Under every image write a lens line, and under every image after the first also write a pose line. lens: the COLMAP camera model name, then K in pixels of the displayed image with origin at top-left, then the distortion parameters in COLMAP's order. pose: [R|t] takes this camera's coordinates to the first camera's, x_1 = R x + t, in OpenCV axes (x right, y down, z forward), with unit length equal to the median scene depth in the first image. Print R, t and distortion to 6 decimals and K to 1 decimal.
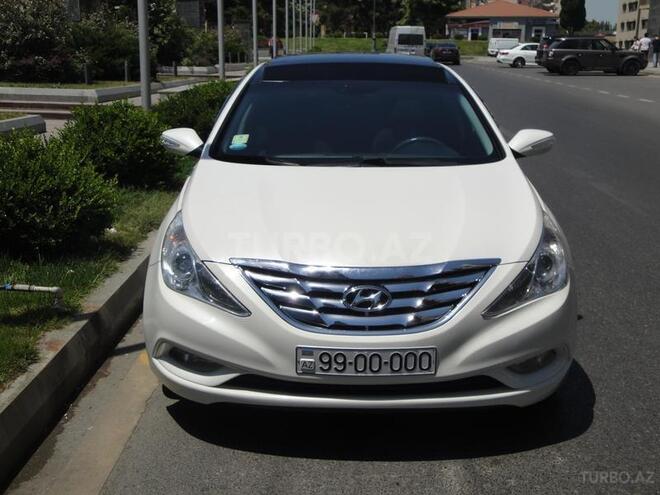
lens RADIAL K [[843.9, 0, 330.0], [0, 843.9, 247.5], [0, 0, 1]] dist [0.143163, 0.021781]
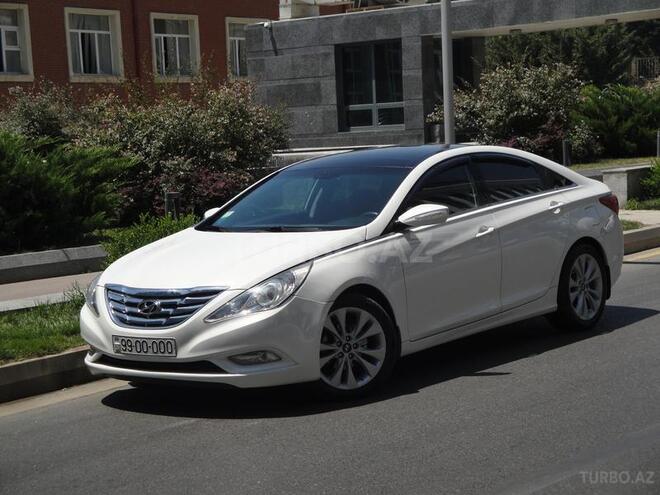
lens RADIAL K [[1413.2, 0, 315.2], [0, 1413.2, 246.4], [0, 0, 1]] dist [0.317333, 0.323548]
pose [[0.779883, -0.003109, -0.625917, 1.957076], [-0.076243, 0.992070, -0.099925, 0.188355], [0.621264, 0.125651, 0.773461, -0.899793]]
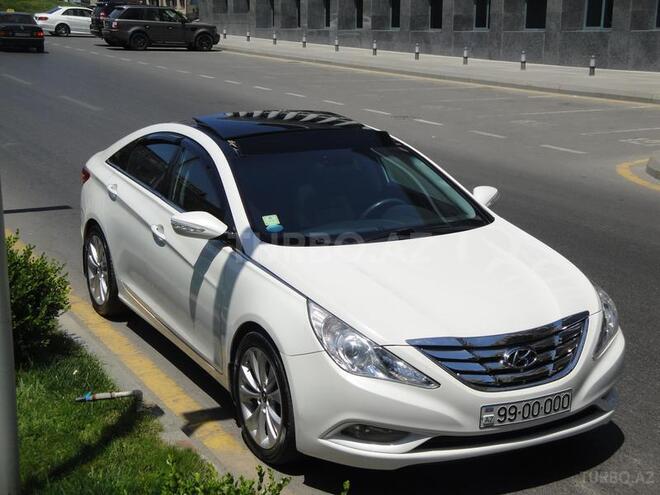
lens RADIAL K [[1035.5, 0, 330.0], [0, 1035.5, 247.5], [0, 0, 1]] dist [0.188509, 0.032008]
pose [[0.888554, -0.101297, 0.447448, -0.856327], [0.103302, 0.994449, 0.019992, -0.156984], [-0.446990, 0.028459, 0.894086, -0.240158]]
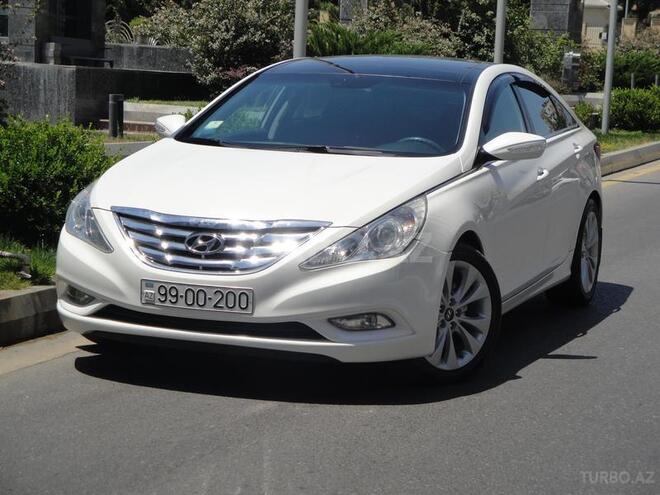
lens RADIAL K [[1646.3, 0, 330.0], [0, 1646.3, 247.5], [0, 0, 1]] dist [0.127113, 0.580193]
pose [[0.938512, 0.070349, -0.338003, 0.944456], [-0.111667, 0.988249, -0.104372, 0.275622], [0.326689, 0.135698, 0.935340, -1.018630]]
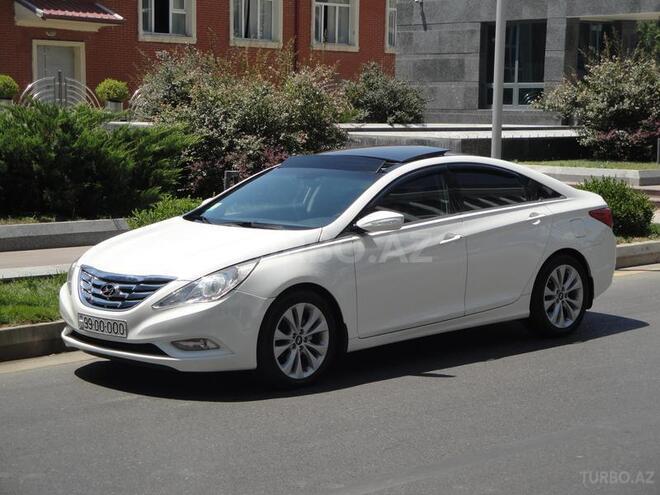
lens RADIAL K [[1380.1, 0, 330.0], [0, 1380.1, 247.5], [0, 0, 1]] dist [0.309526, 0.171500]
pose [[0.699030, 0.069433, -0.711713, 2.381730], [-0.156039, 0.986101, -0.057057, 0.065362], [0.697860, 0.150940, 0.700149, -0.709358]]
